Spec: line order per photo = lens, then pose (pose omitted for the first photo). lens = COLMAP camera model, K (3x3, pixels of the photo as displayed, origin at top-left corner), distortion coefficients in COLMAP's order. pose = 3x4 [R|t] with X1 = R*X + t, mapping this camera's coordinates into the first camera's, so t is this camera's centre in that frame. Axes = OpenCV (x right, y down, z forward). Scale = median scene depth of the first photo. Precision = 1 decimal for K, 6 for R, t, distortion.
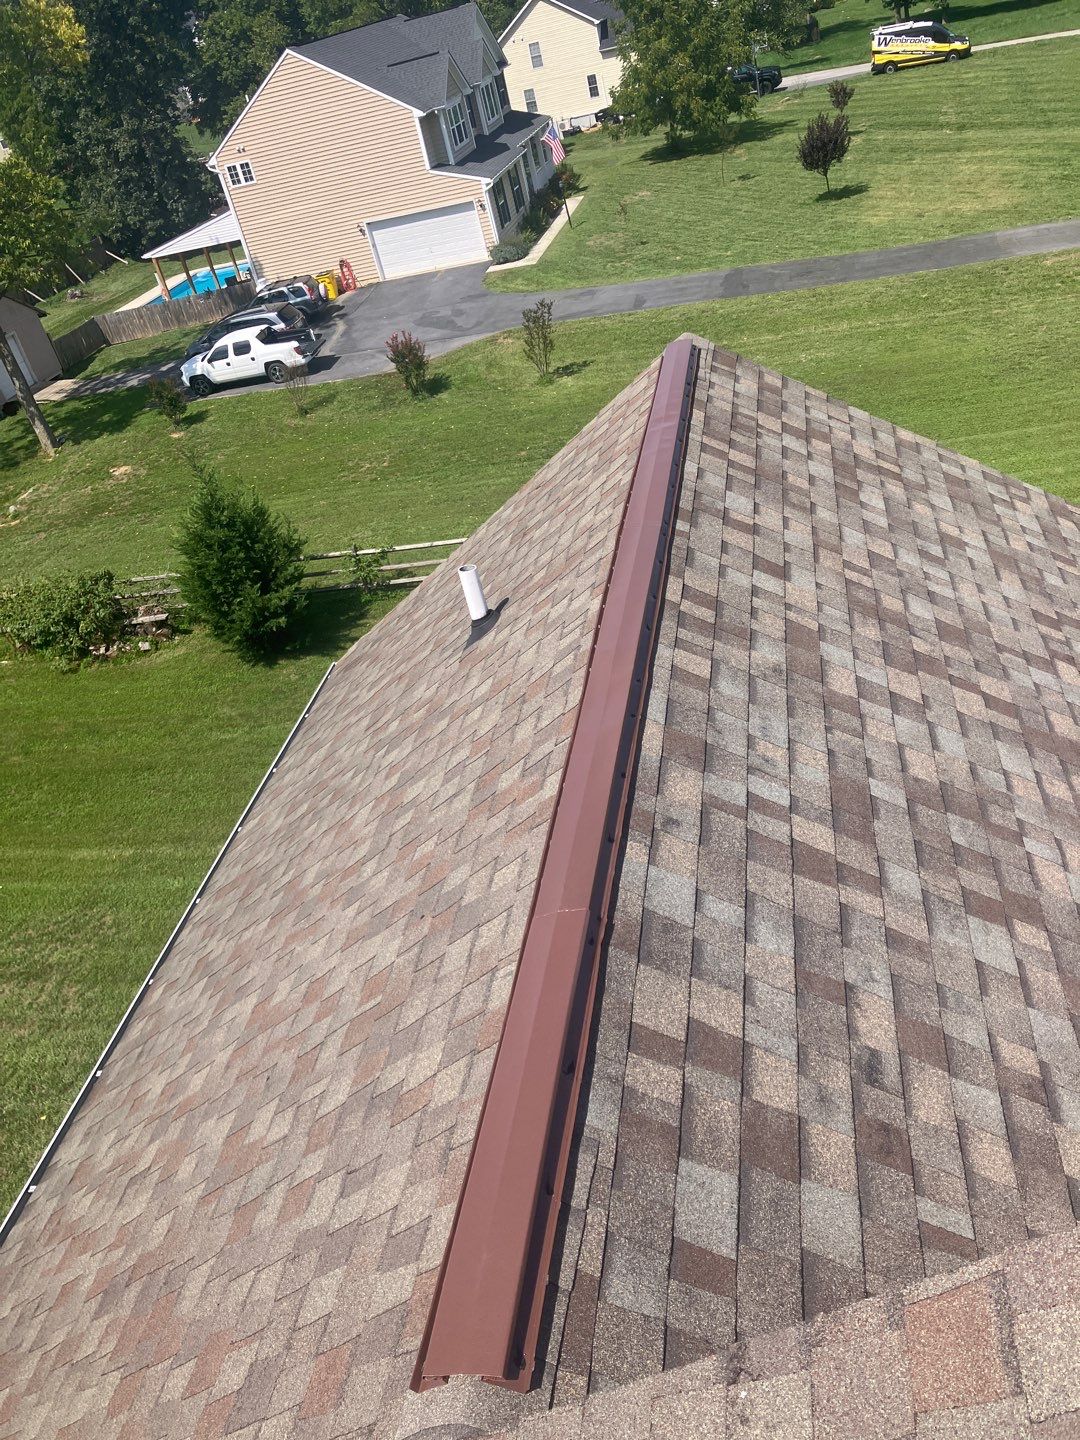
lens RADIAL K [[1104.8, 0, 541.1], [0, 1104.8, 667.6], [0, 0, 1]] dist [0.008046, -0.017021]
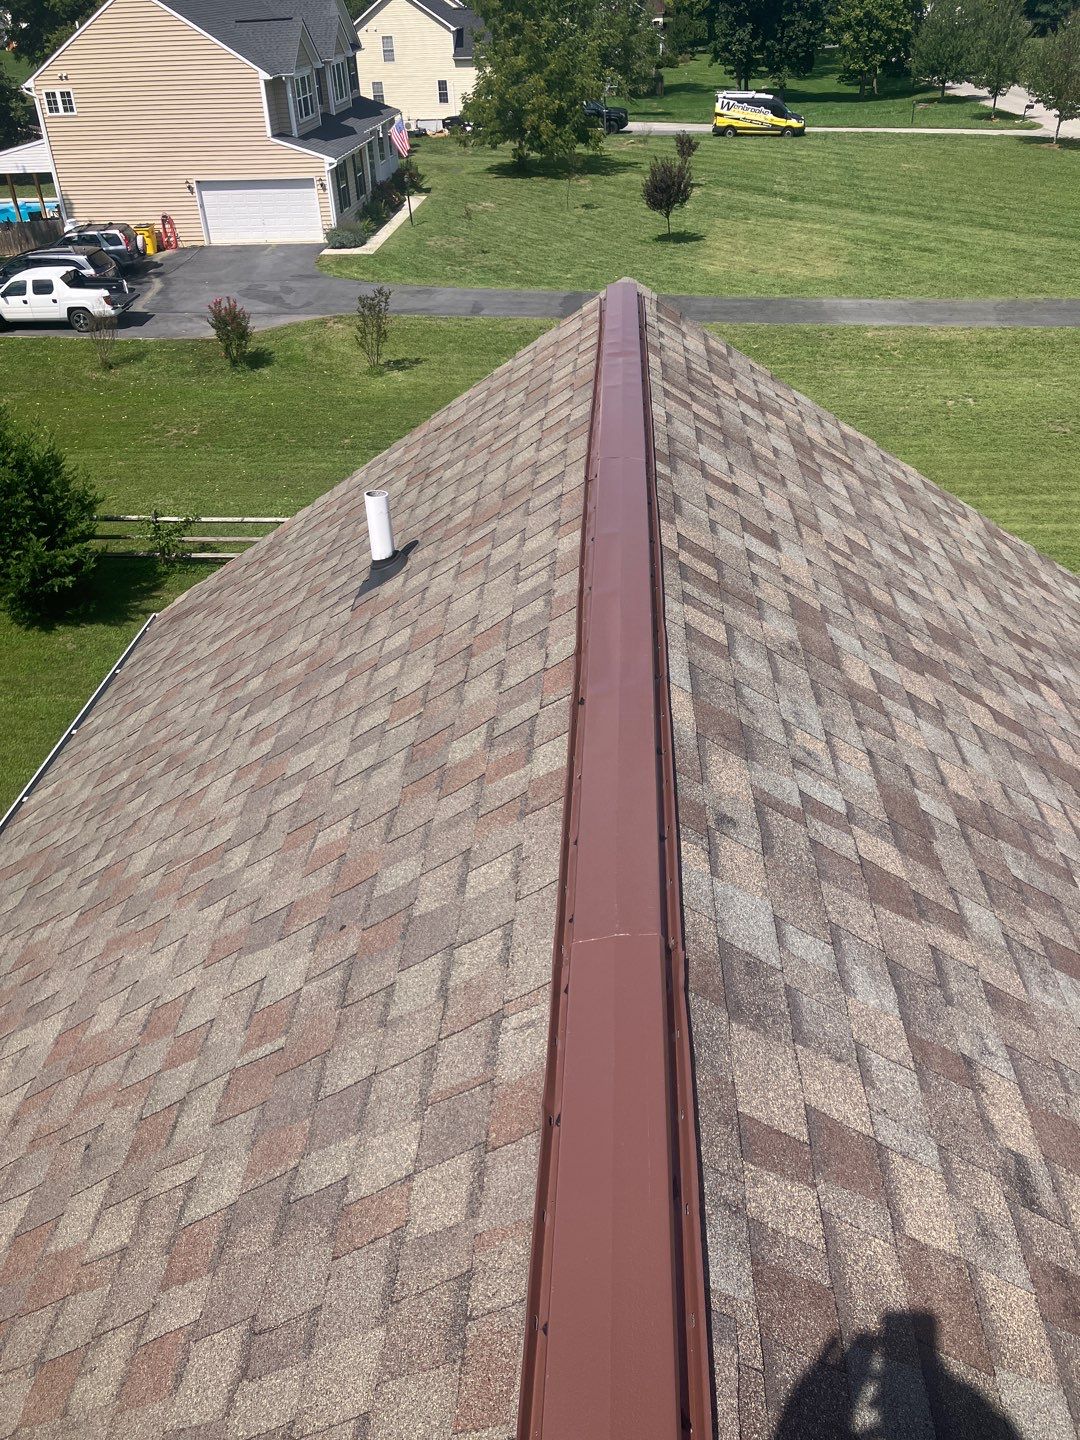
lens RADIAL K [[1123.3, 0, 539.2], [0, 1123.3, 684.8], [0, 0, 1]] dist [-0.040689, 0.082754]
pose [[0.977637, 0.102517, 0.183618, -0.087446], [-0.102915, 0.994663, -0.007389, 0.041640], [-0.183395, -0.011673, 0.982970, 0.180739]]
